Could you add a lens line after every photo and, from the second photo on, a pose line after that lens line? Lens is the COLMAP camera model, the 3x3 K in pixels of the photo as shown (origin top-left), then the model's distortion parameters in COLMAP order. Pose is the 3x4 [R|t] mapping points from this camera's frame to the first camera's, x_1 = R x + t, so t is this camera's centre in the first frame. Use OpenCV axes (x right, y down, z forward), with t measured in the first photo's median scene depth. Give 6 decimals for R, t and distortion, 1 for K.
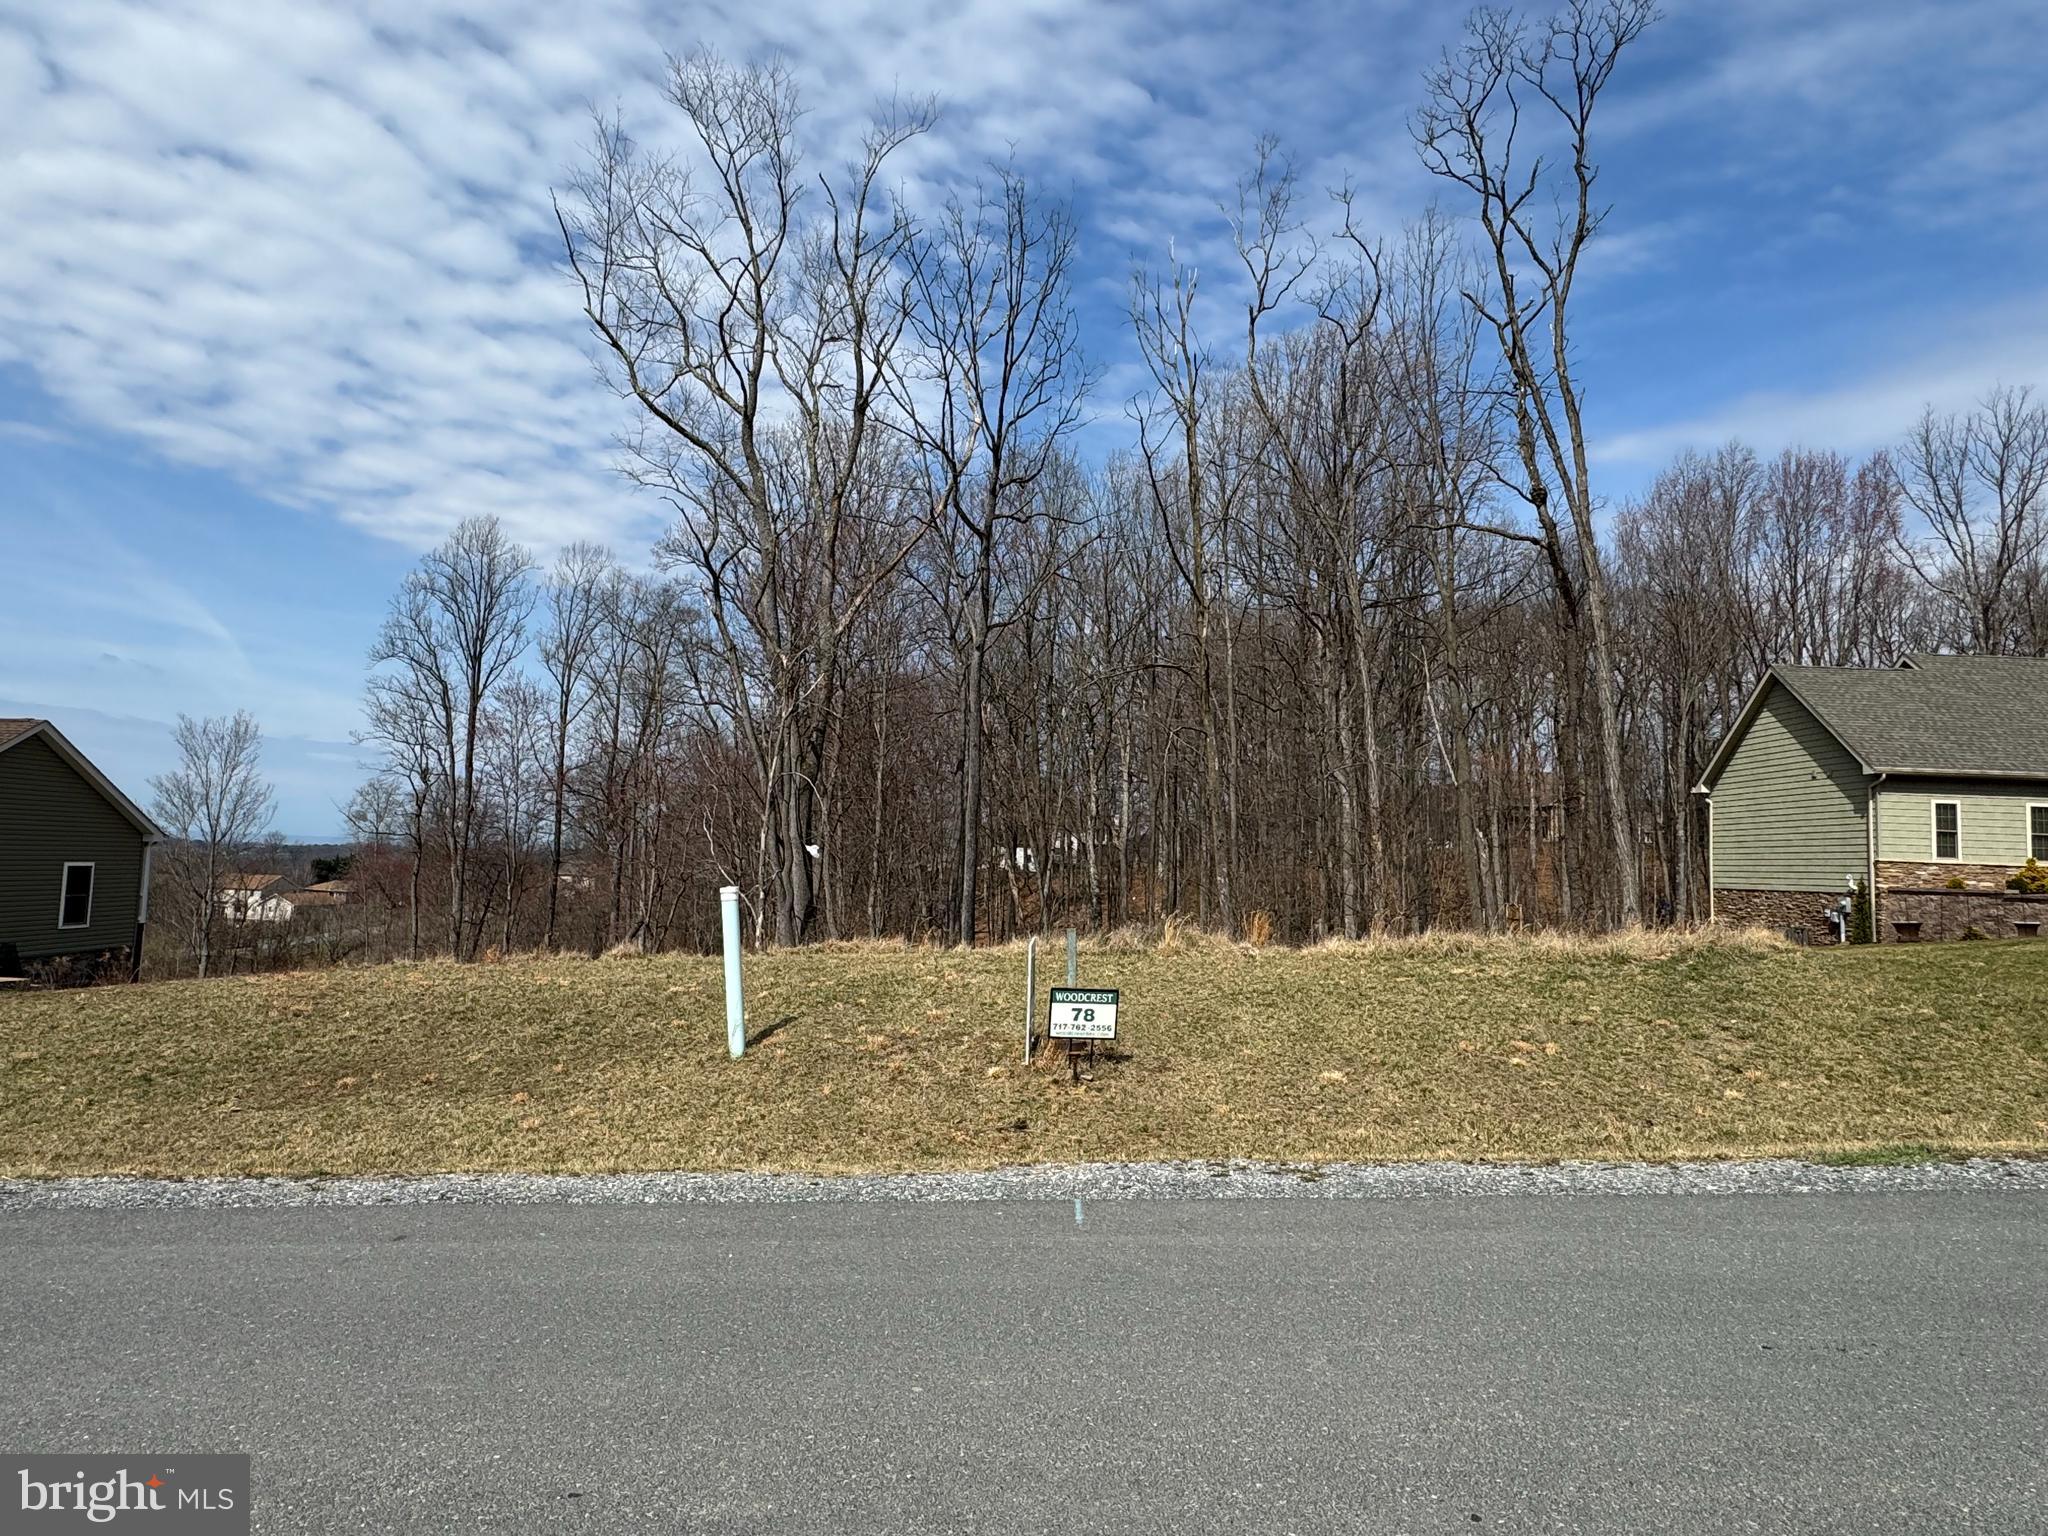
lens RADIAL K [[1187.2, 0, 1033.7], [0, 1187.2, 768.1], [0, 0, 1]] dist [0.001326, 0.001396]
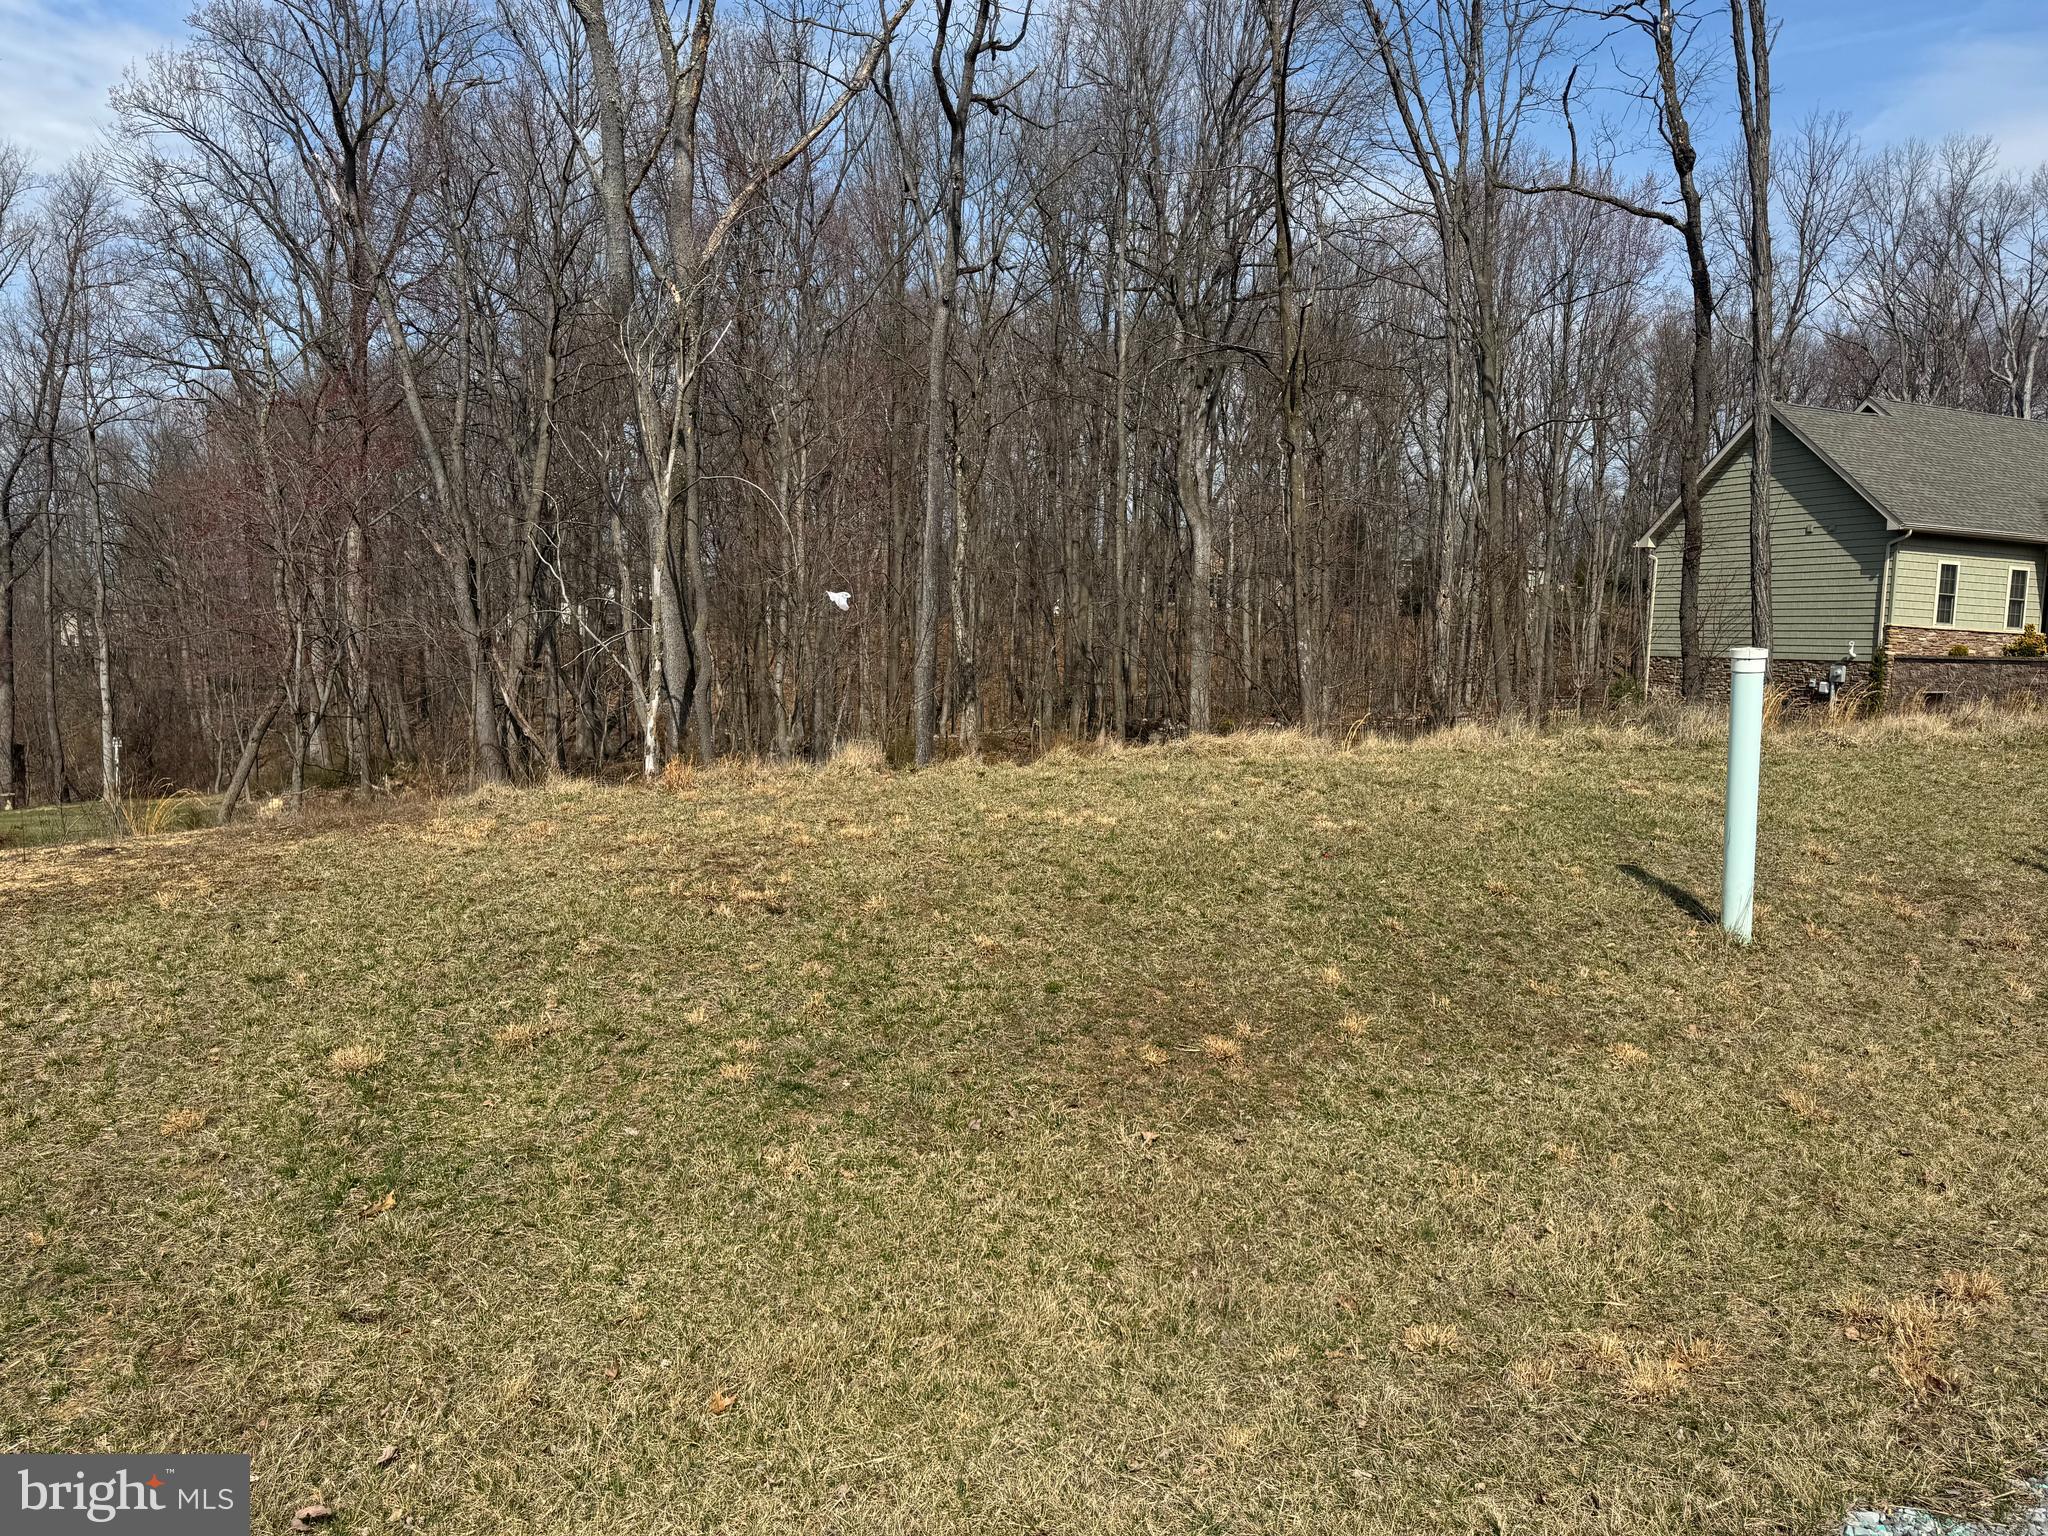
lens RADIAL K [[1455.3, 0, 1029.8], [0, 1455.3, 770.9], [0, 0, 1]] dist [0.010591, -0.004626]
pose [[0.934853, -0.027519, 0.353966, -0.296978], [-0.035652, 0.984676, 0.170712, 0.018526], [-0.353239, -0.172210, 0.919546, 0.169752]]
